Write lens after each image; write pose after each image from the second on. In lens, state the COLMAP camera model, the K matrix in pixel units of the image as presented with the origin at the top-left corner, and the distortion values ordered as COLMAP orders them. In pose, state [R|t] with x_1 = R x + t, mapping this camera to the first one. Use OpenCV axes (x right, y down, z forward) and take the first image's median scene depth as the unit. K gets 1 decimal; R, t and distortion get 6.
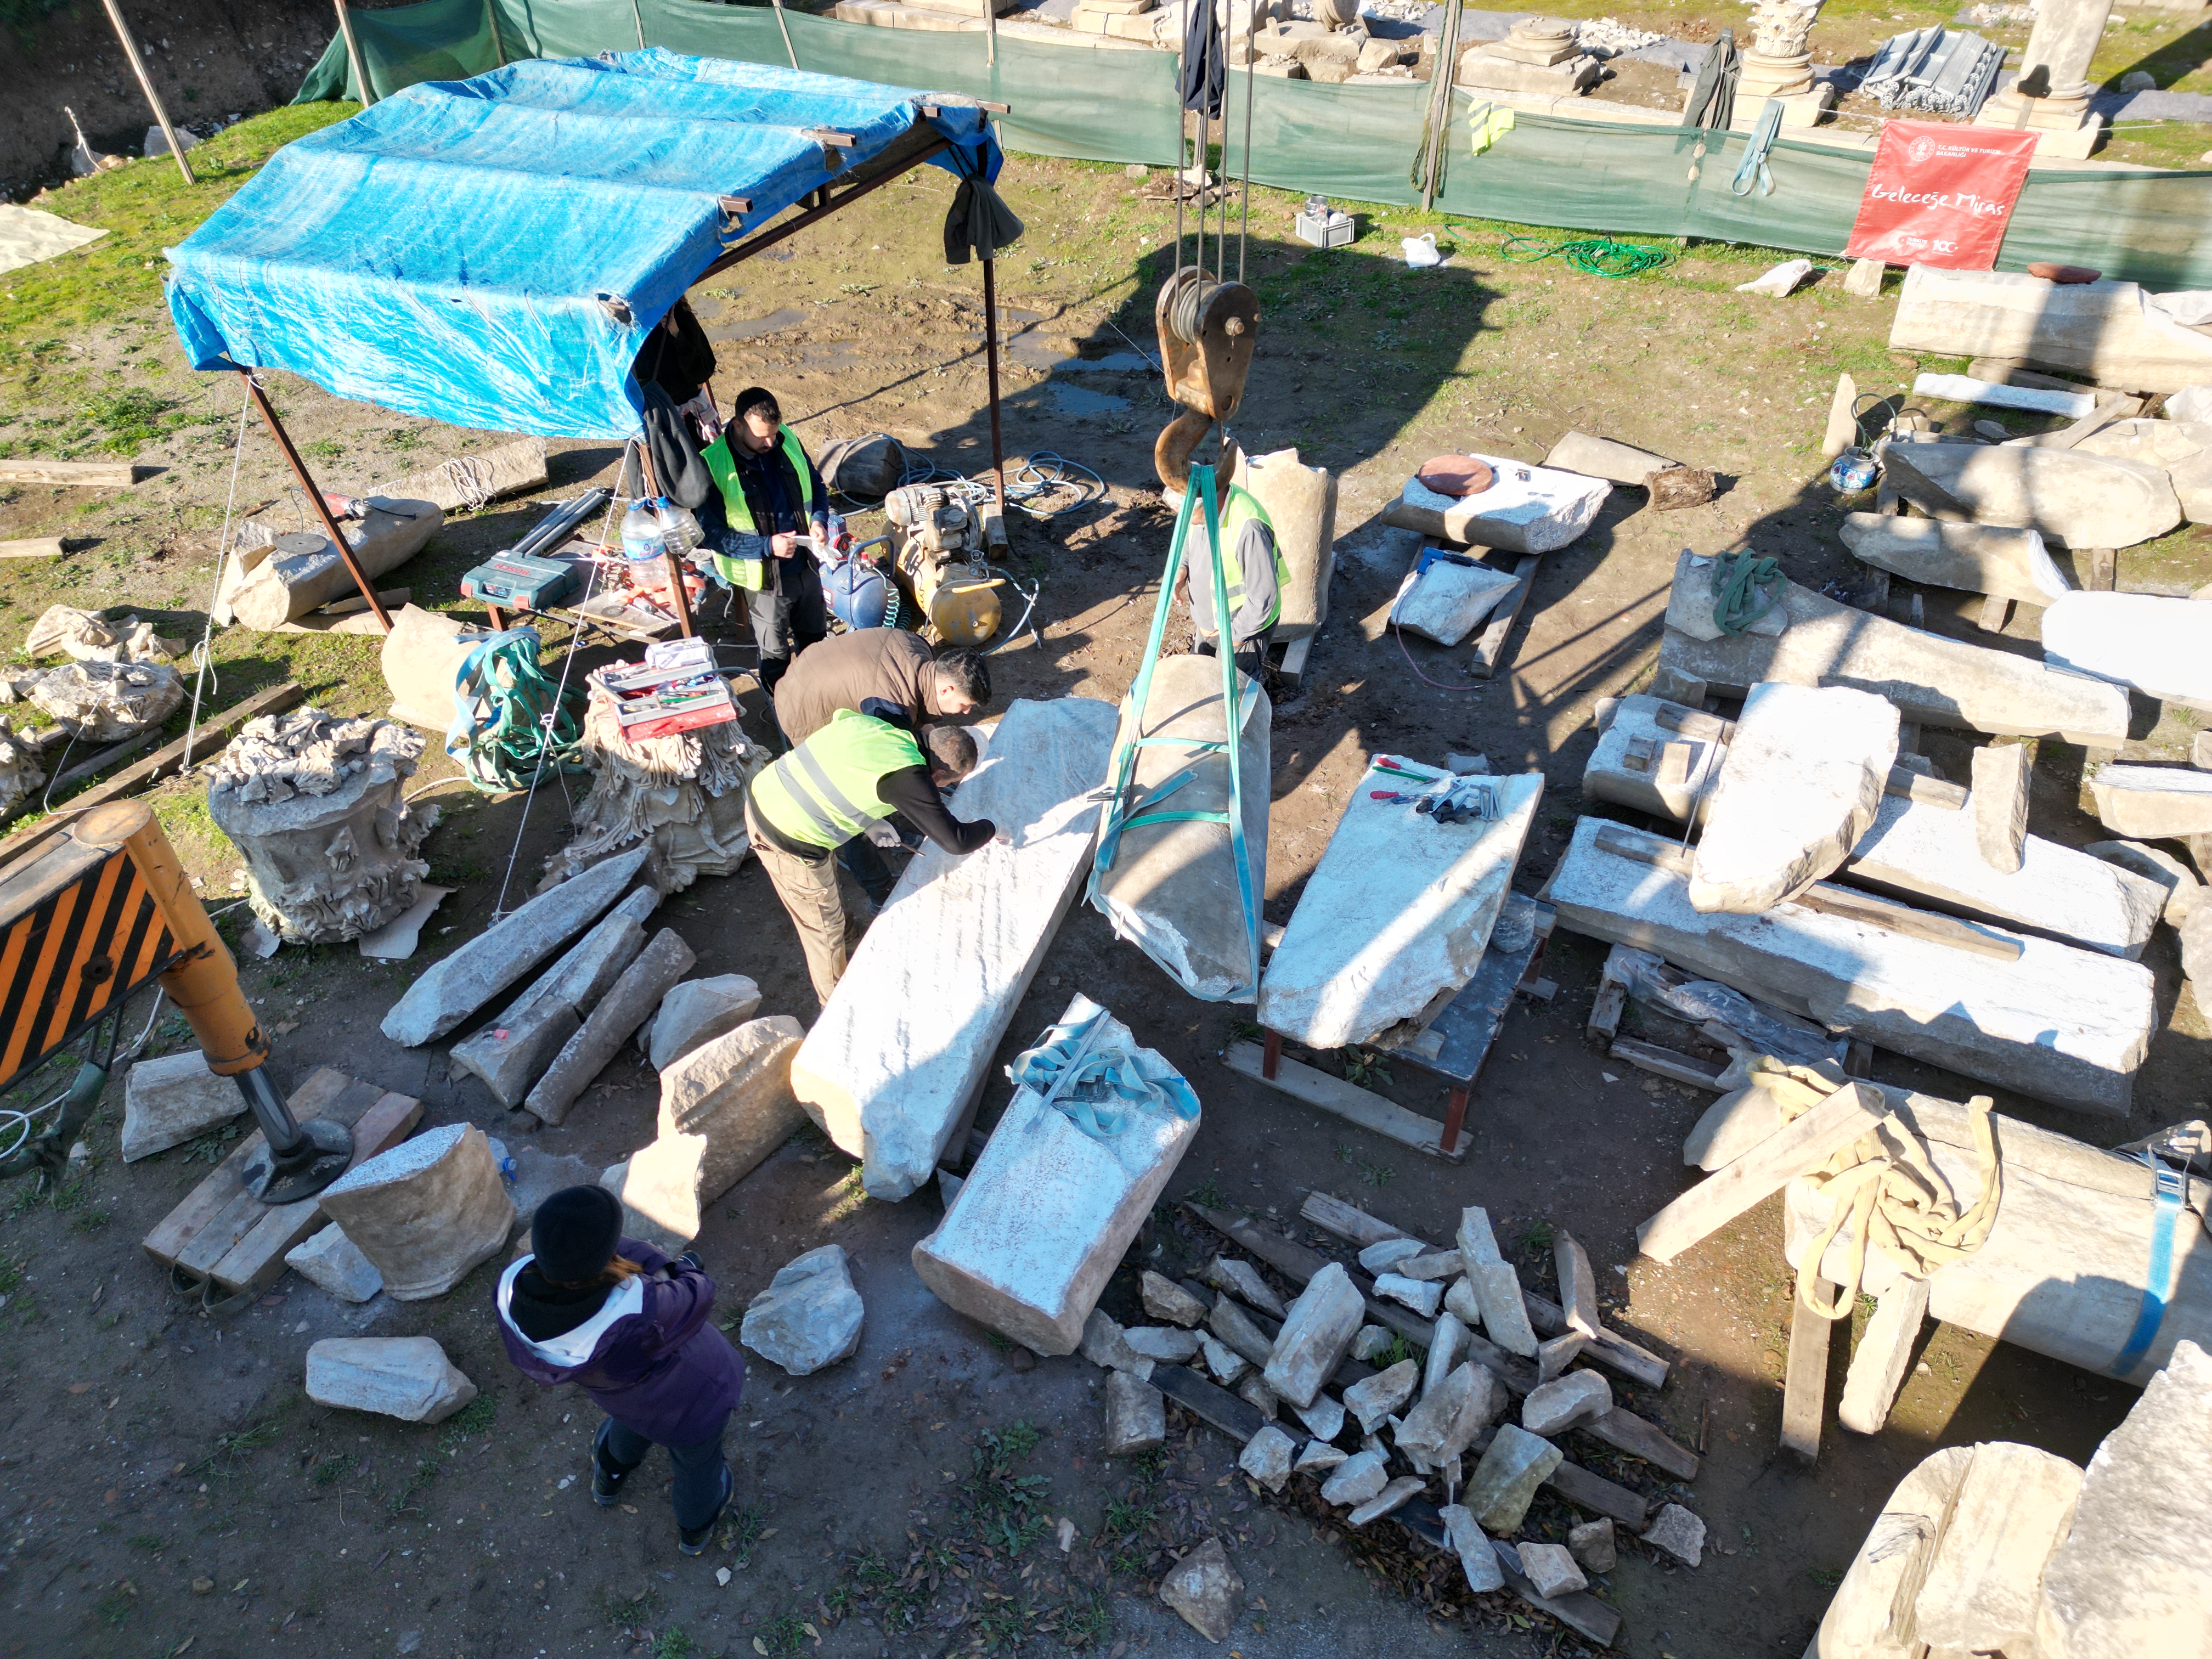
lens RADIAL K [[1551.9, 0, 1106.0], [0, 1551.9, 829.5], [0, 0, 1]] dist [0.066789, -0.071222]
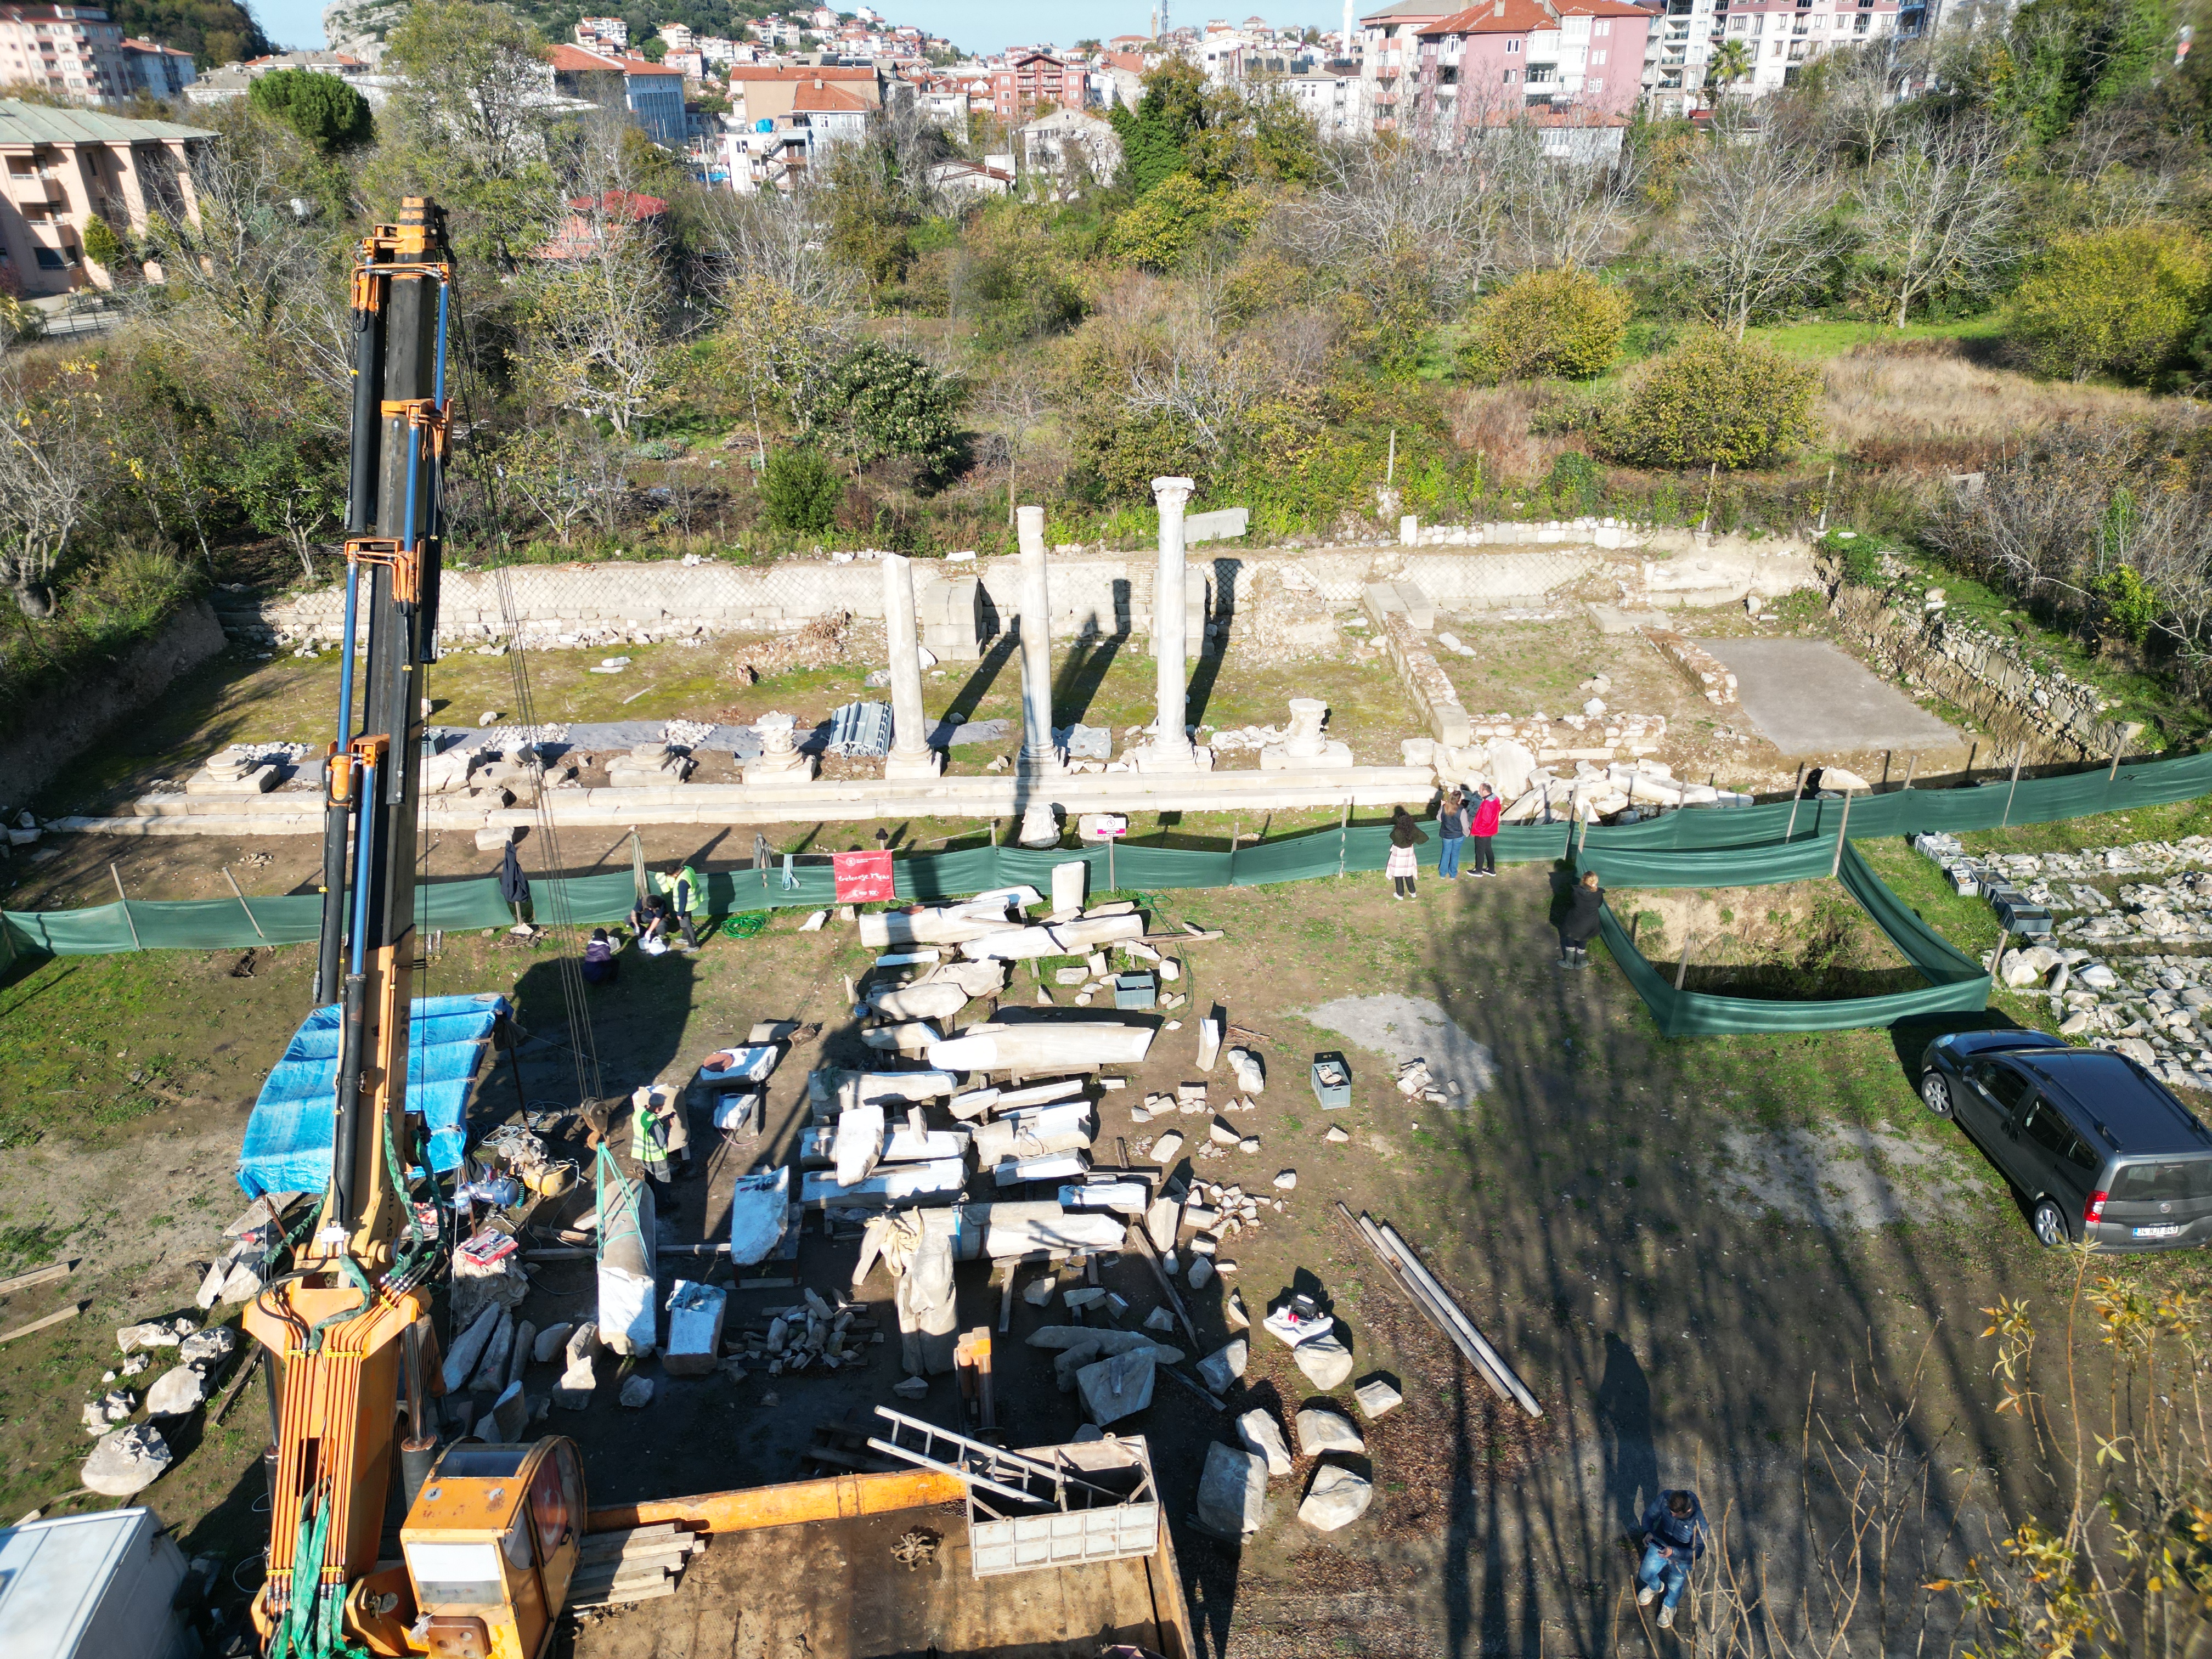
lens RADIAL K [[1551.9, 0, 1106.0], [0, 1551.9, 829.5], [0, 0, 1]] dist [0.066789, -0.071222]
pose [[0.834602, -0.241856, 0.494920, -0.591478], [0.352903, 0.924626, -0.143270, 0.017448], [-0.422965, 0.294232, 0.857046, -2.222774]]
